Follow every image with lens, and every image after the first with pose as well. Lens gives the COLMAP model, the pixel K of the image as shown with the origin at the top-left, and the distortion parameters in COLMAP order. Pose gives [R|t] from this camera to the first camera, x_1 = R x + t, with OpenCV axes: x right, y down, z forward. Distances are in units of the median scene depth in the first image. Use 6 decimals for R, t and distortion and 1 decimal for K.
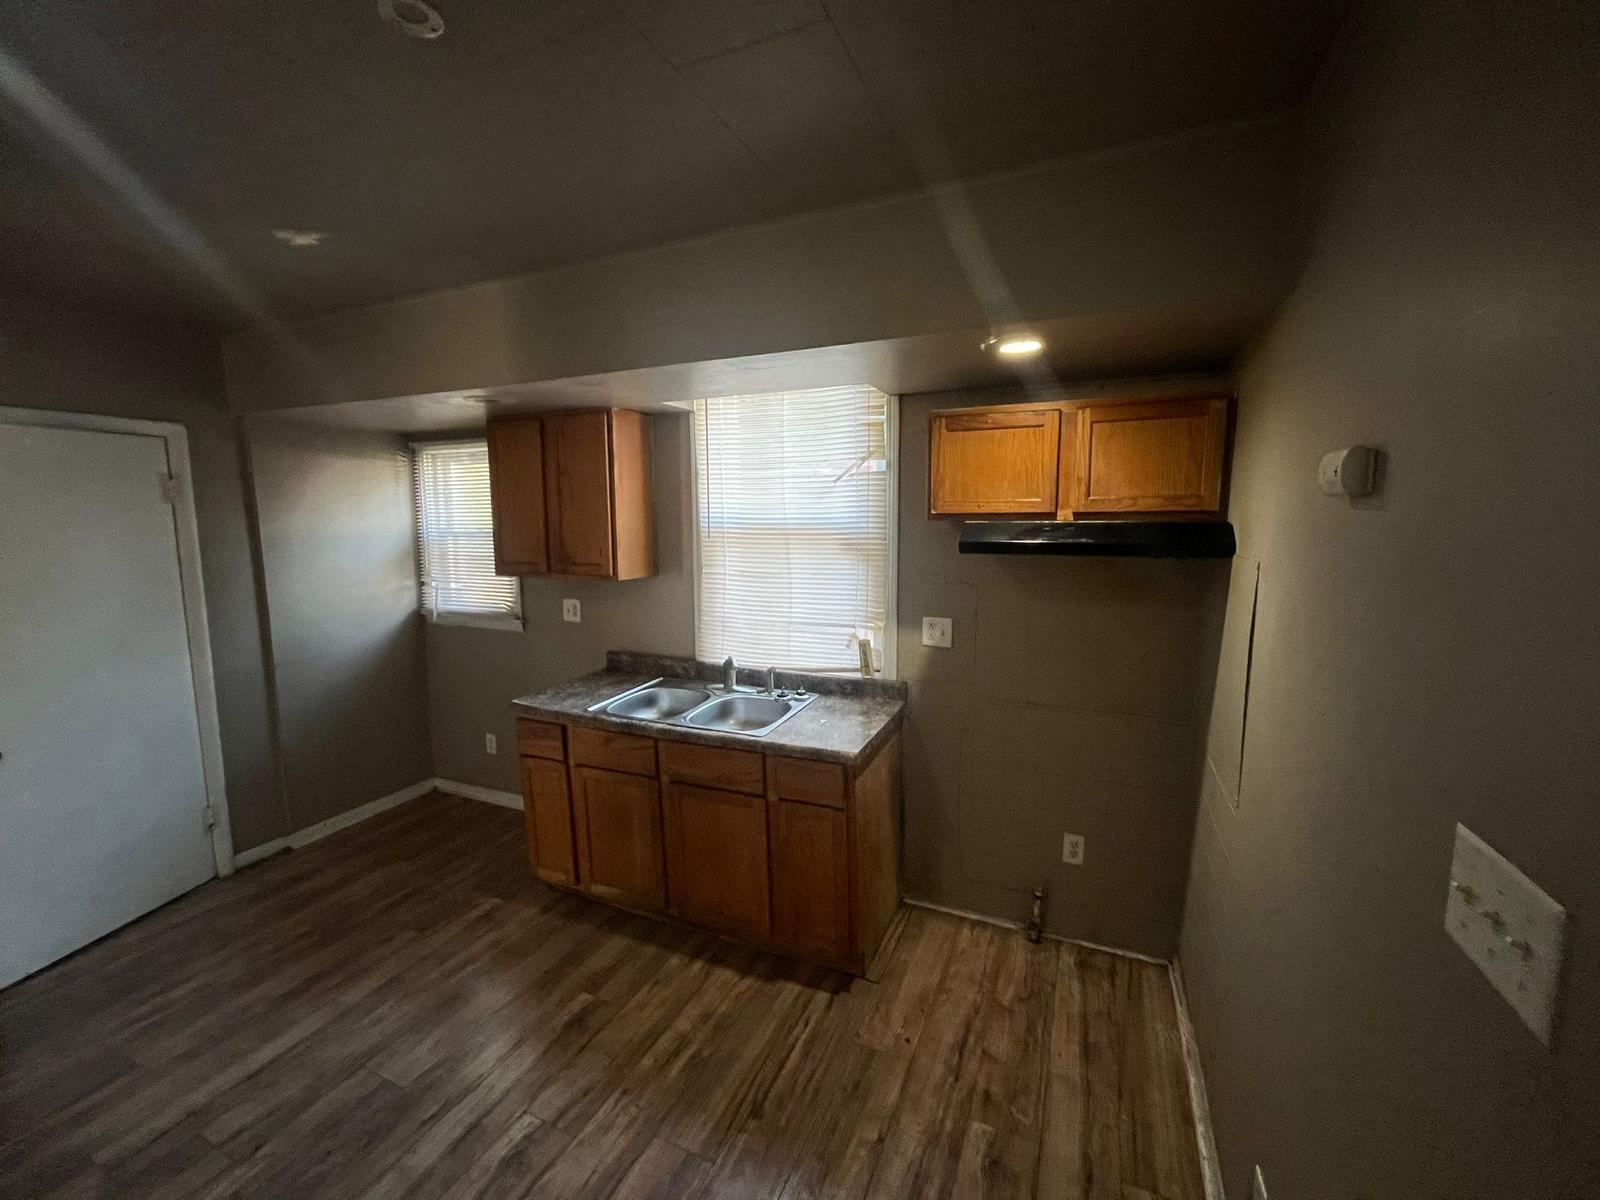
lens RADIAL K [[639.2, 0, 812.8], [0, 639.2, 592.6], [0, 0, 1]] dist [-0.001524, -0.000142]
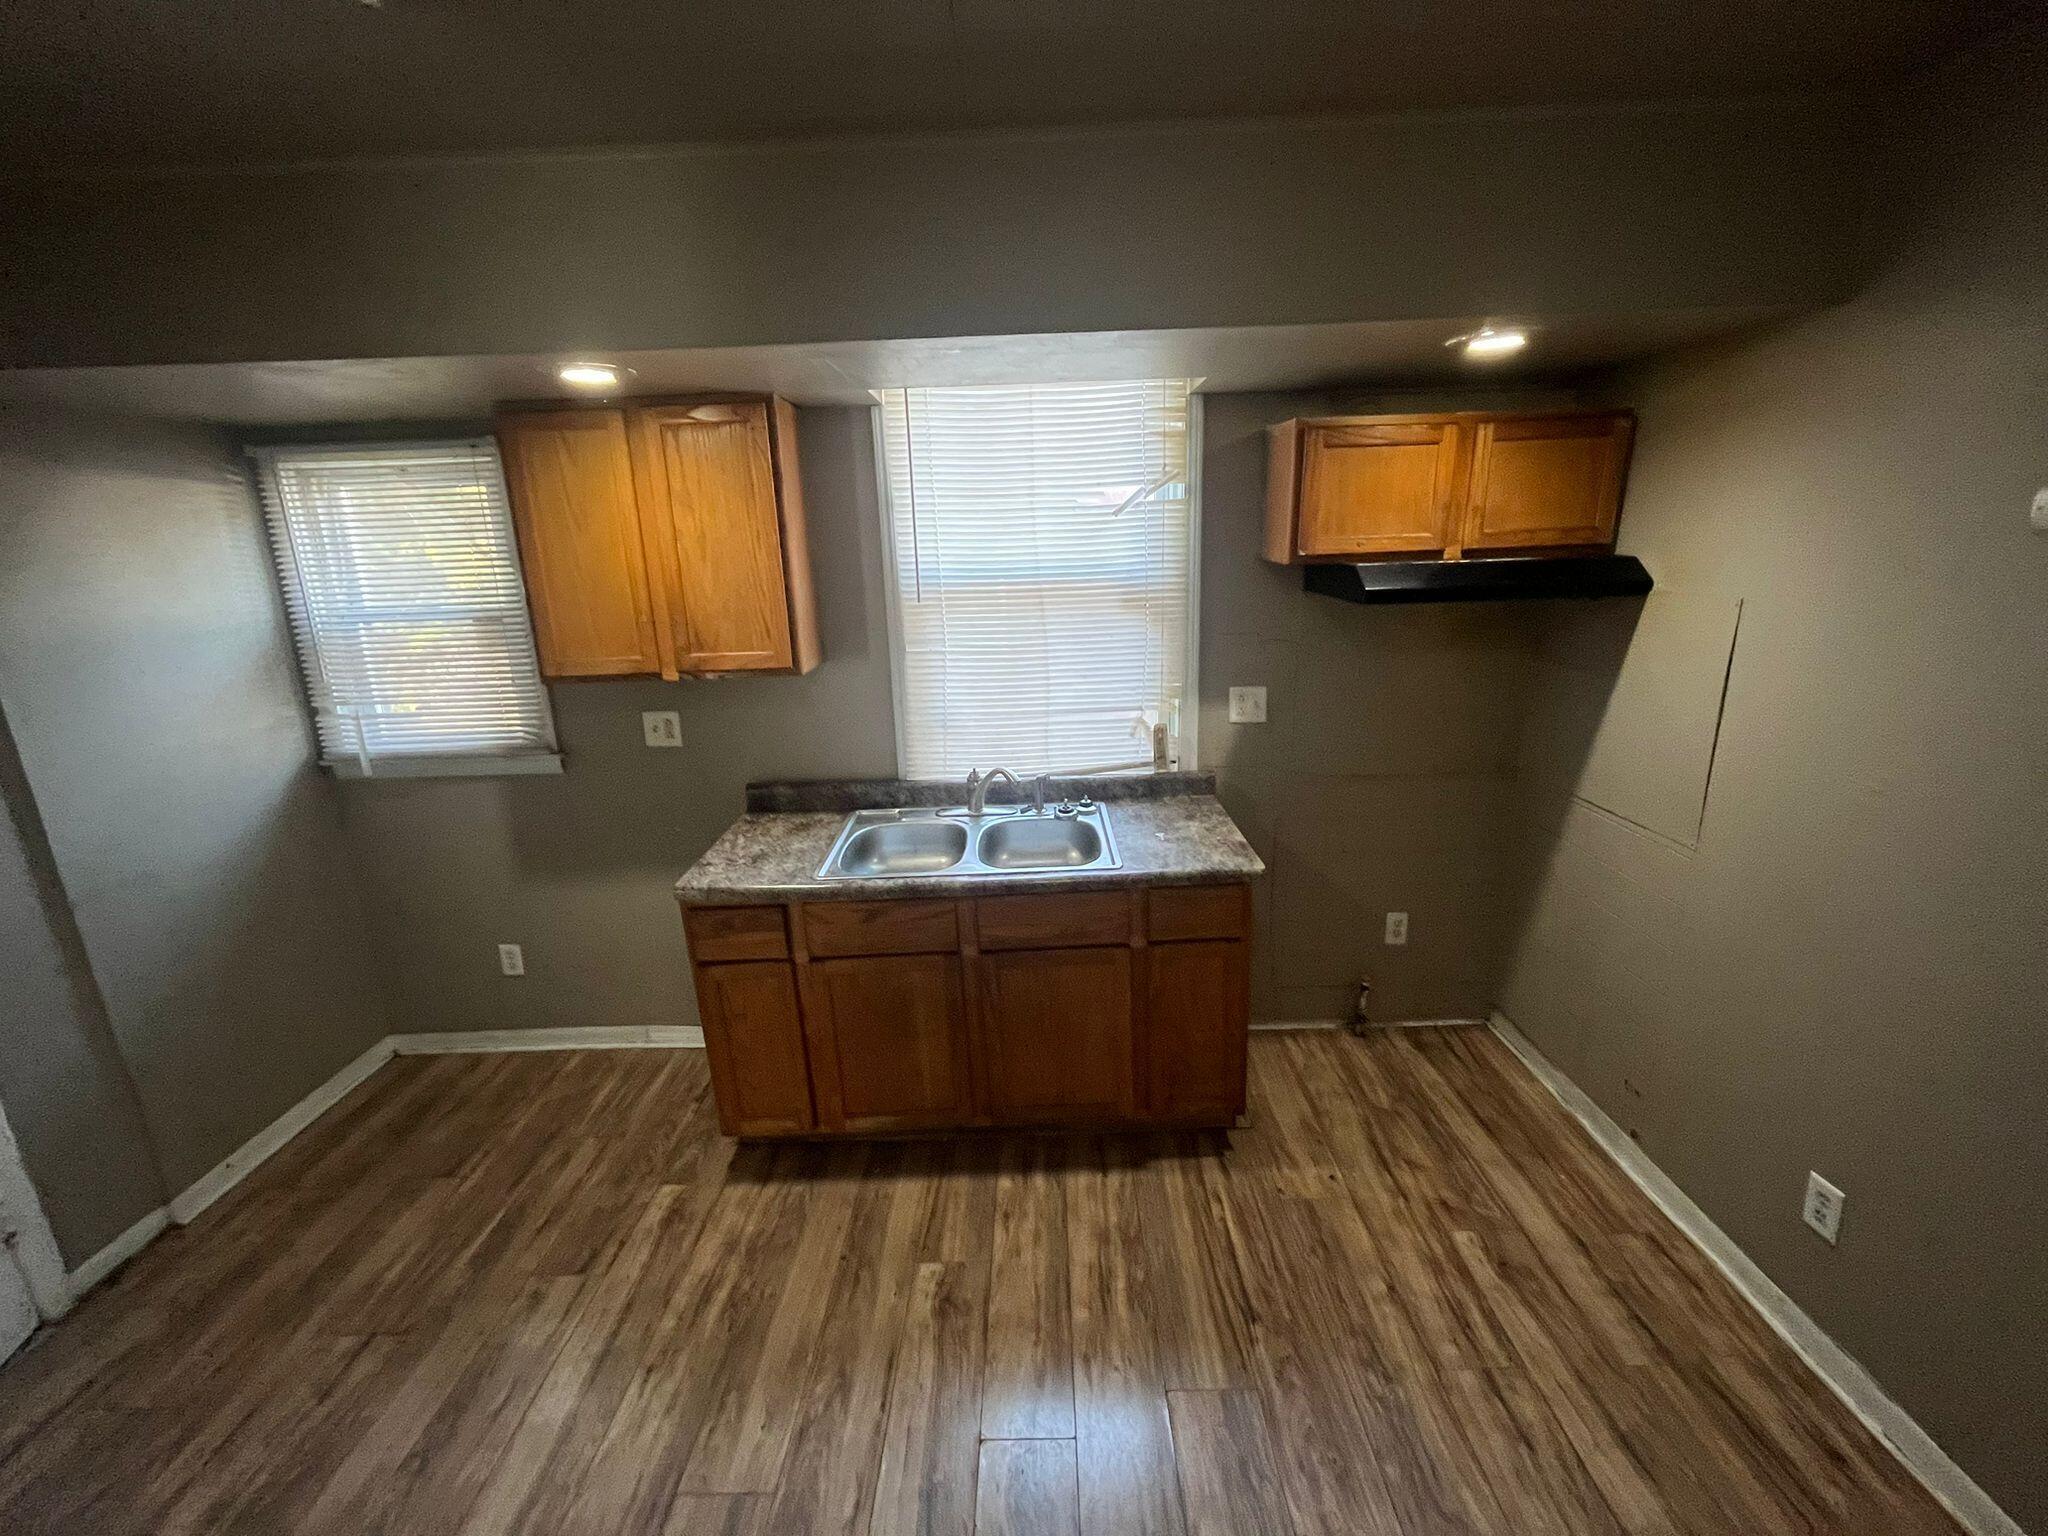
lens RADIAL K [[822.3, 0, 1026.2], [0, 822.3, 751.0], [0, 0, 1]] dist [-0.001605, 0.000086]
pose [[0.918555, -0.122519, 0.375827, -0.455817], [0.076728, 0.987934, 0.134536, -0.040935], [-0.387775, -0.094742, 0.916872, 0.153095]]
